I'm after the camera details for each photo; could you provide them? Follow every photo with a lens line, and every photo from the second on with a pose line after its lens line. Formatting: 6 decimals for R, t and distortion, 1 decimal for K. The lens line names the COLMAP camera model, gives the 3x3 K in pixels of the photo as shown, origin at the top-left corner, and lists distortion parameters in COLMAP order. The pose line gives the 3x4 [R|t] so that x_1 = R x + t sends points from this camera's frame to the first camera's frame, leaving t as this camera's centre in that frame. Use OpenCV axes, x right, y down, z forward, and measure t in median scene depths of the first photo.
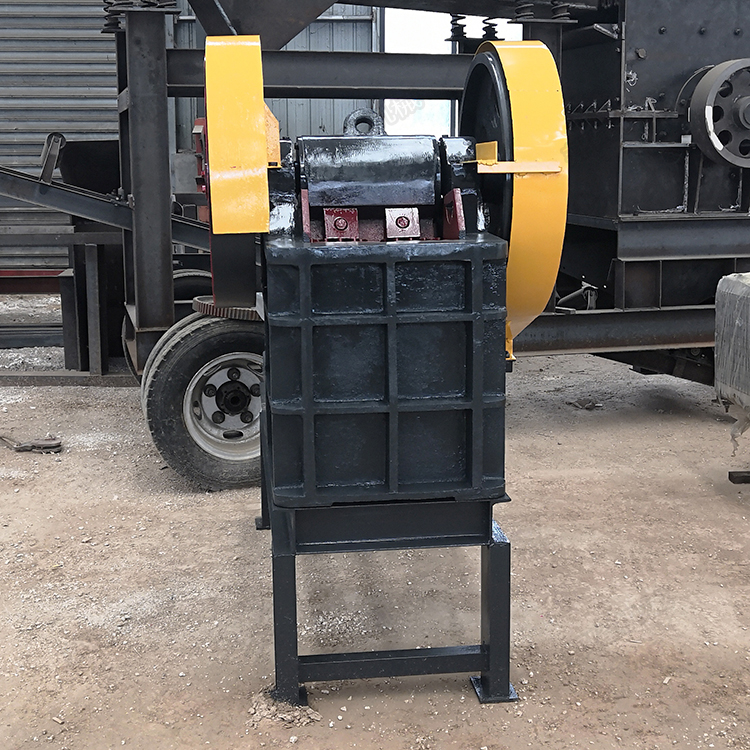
lens RADIAL K [[1189.4, 0, 374.7], [0, 1189.4, 353.4], [0, 0, 1]] dist [0.003142, -0.003639]
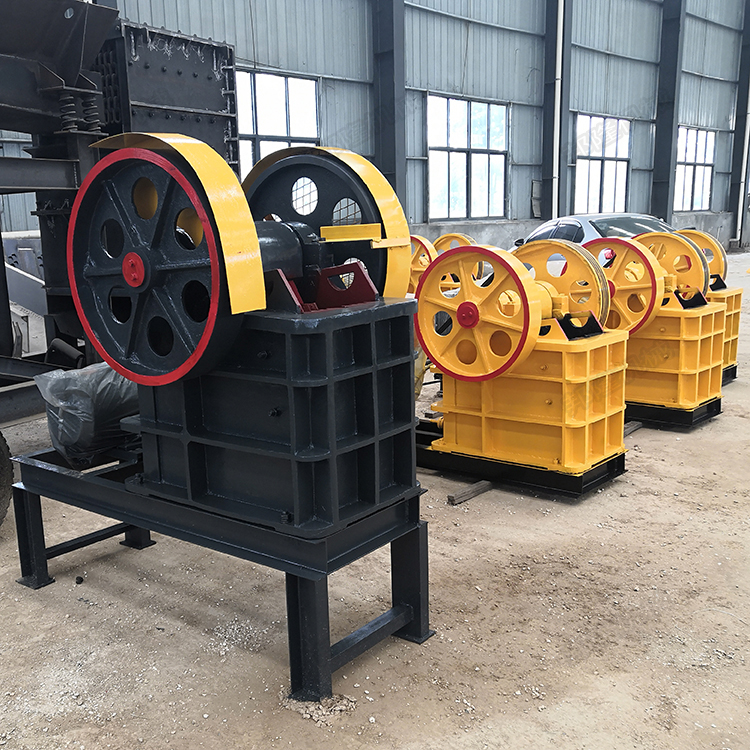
lens RADIAL K [[870.3, 0, 292.3], [0, 870.3, 386.8], [0, 0, 1]] dist [-0.017463, 0.000360]
pose [[0.738152, -0.147220, 0.658375, -0.523738], [0.145571, 0.987667, 0.057644, -0.058636], [-0.658742, 0.053290, 0.750479, 0.293714]]
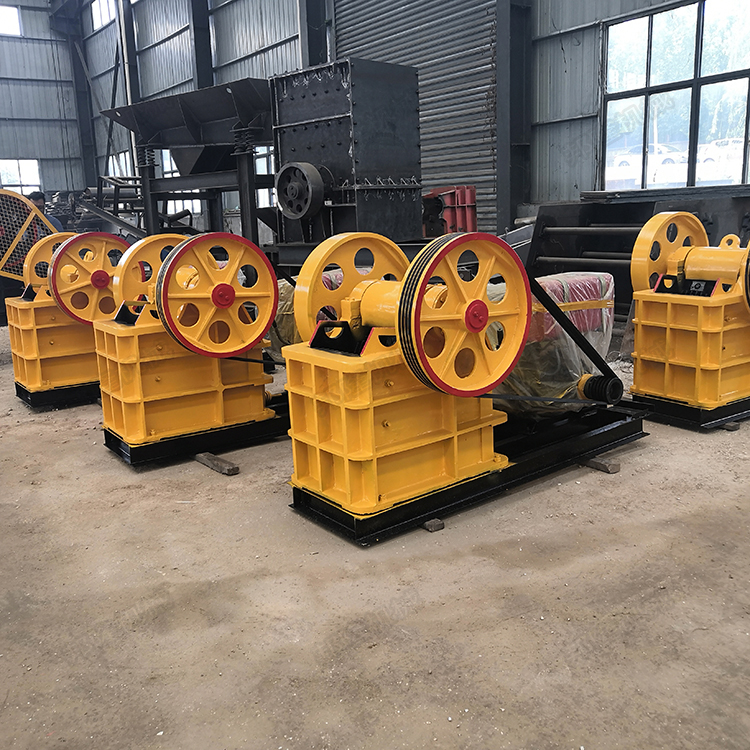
lens RADIAL K [[912.5, 0, 387.6], [0, 912.5, 395.6], [0, 0, 1]] dist [-0.028917, 0.067053]
pose [[0.602700, 0.164225, -0.780886, 1.505148], [-0.098213, 0.986419, 0.131648, -0.094311], [0.791901, -0.002651, 0.610644, 0.314557]]
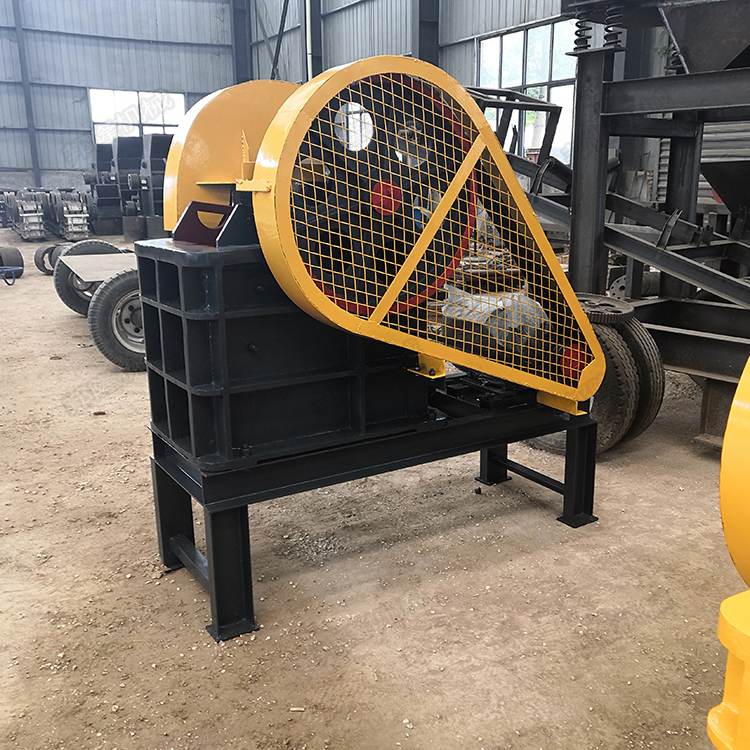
lens RADIAL K [[803.0, 0, 396.0], [0, 803.0, 385.0], [0, 0, 1]] dist [-0.020485, 0.041805]
pose [[0.444446, 0.229740, -0.865845, 0.710109], [-0.147118, 0.972150, 0.182429, -0.111558], [0.883643, 0.046302, 0.465867, 0.657987]]
